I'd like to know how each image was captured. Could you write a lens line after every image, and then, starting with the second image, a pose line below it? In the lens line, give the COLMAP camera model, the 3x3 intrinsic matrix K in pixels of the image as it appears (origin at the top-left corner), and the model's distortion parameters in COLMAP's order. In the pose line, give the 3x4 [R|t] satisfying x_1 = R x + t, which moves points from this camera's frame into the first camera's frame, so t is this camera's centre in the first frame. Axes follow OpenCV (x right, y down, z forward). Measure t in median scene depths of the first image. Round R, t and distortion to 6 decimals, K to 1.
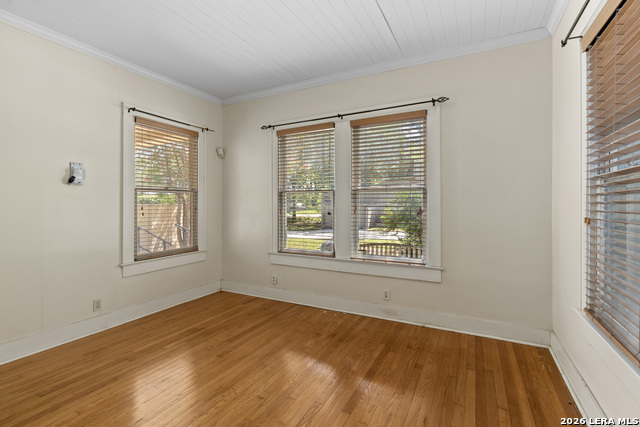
lens RADIAL K [[292.9, 0, 322.4], [0, 292.9, 206.7], [0, 0, 1]] dist [-0.003790, 0.000167]
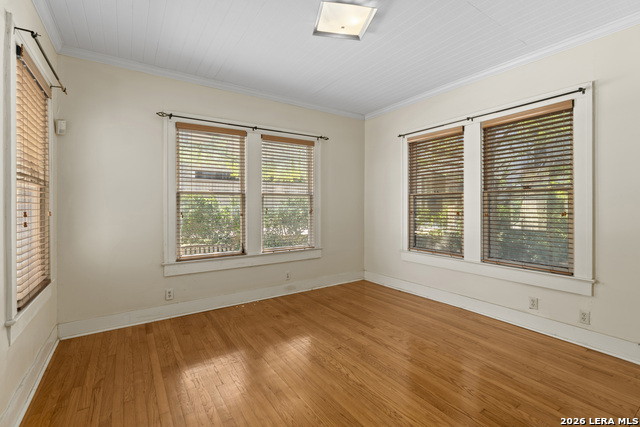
lens RADIAL K [[292.9, 0, 322.4], [0, 292.9, 206.7], [0, 0, 1]] dist [-0.003790, 0.000167]
pose [[0.480382, -0.007407, 0.877028, -0.855835], [0.012732, 0.999918, 0.001471, -0.003173], [-0.876967, 0.010460, 0.480437, 0.245034]]
